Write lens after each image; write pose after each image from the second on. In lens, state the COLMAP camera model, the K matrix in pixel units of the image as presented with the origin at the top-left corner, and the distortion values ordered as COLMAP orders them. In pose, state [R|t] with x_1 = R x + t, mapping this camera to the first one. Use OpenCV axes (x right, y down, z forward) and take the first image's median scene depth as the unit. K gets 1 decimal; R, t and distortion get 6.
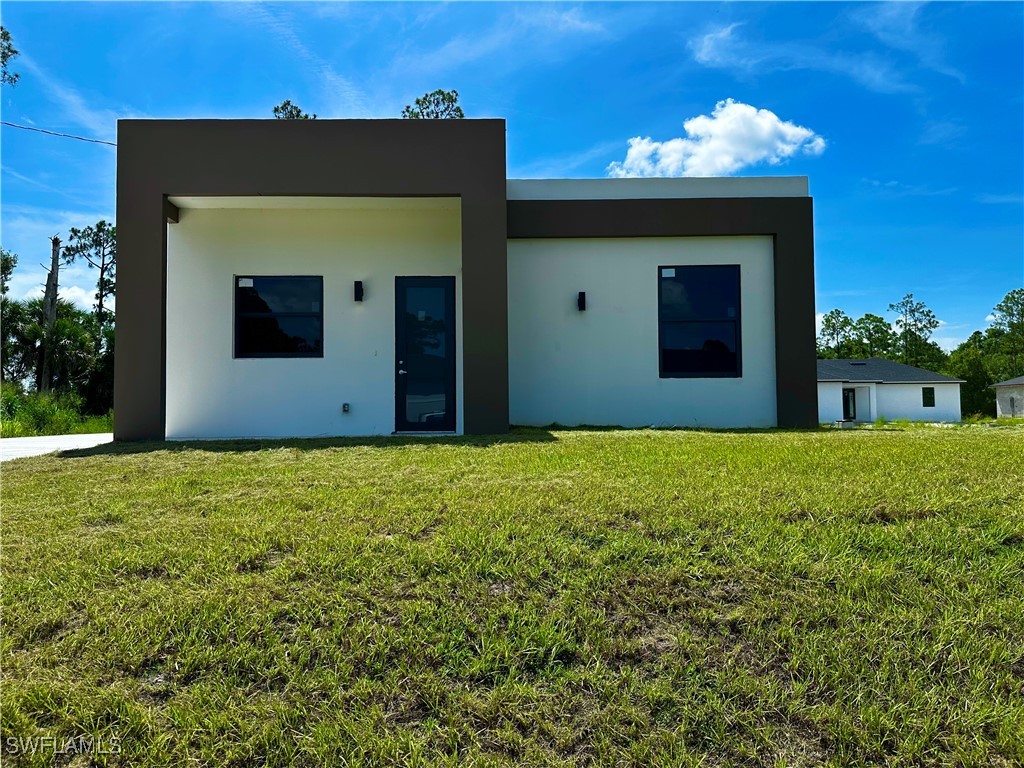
lens RADIAL K [[717.6, 0, 512.0], [0, 717.6, 384.0], [0, 0, 1]] dist [0.083024, -0.094270]
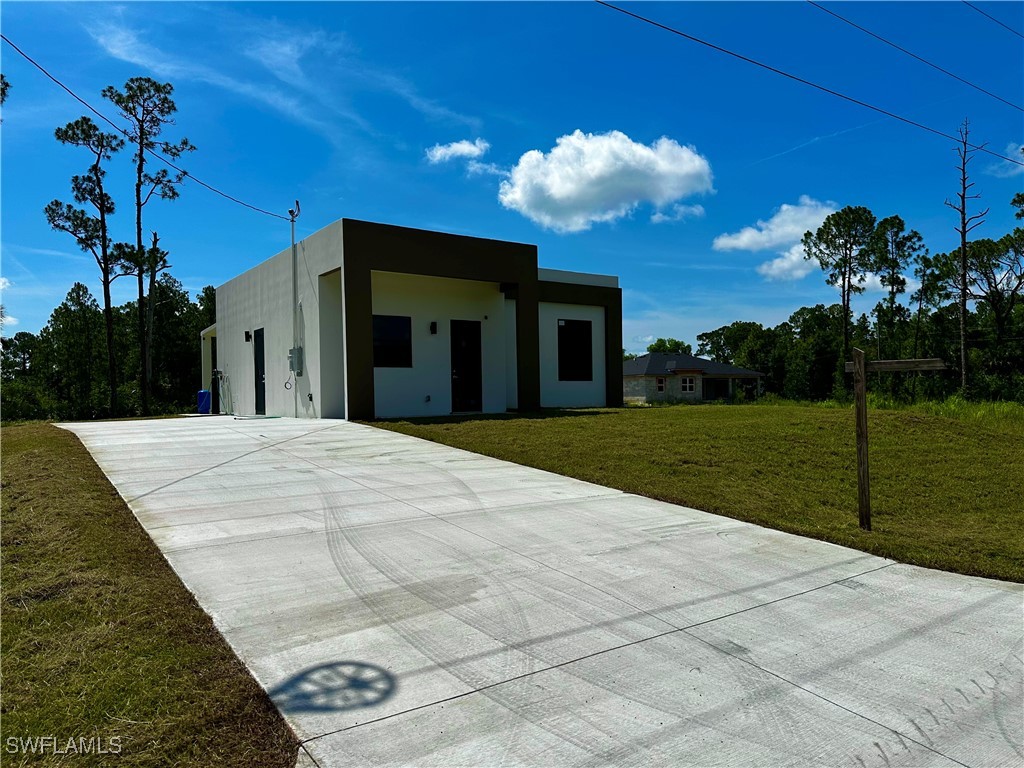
lens RADIAL K [[717.6, 0, 512.0], [0, 717.6, 384.0], [0, 0, 1]] dist [0.083024, -0.094270]
pose [[0.829427, 0.006253, 0.558580, -0.245972], [-0.015539, 0.999809, 0.011882, -0.005567], [-0.558398, -0.018535, 0.829366, -0.118365]]
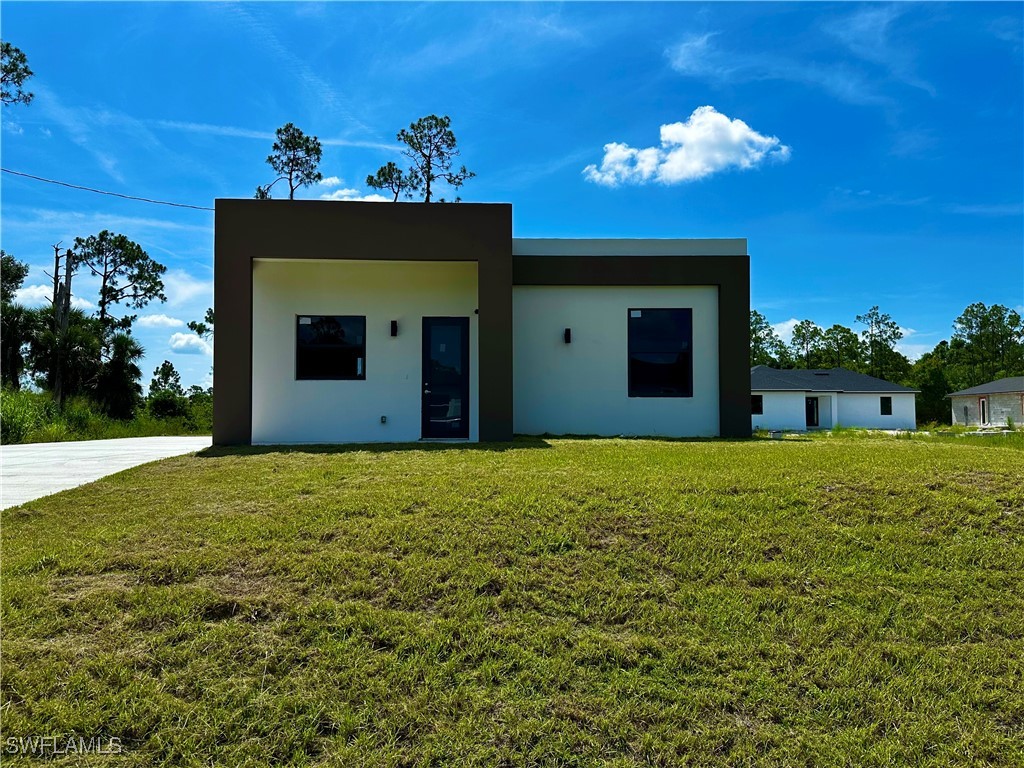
lens RADIAL K [[717.6, 0, 512.0], [0, 717.6, 384.0], [0, 0, 1]] dist [0.083024, -0.094270]
pose [[0.999578, 0.008850, 0.027666, -0.009448], [-0.008742, 0.999954, -0.004025, -0.006663], [-0.027700, 0.003781, 0.999609, -0.070243]]
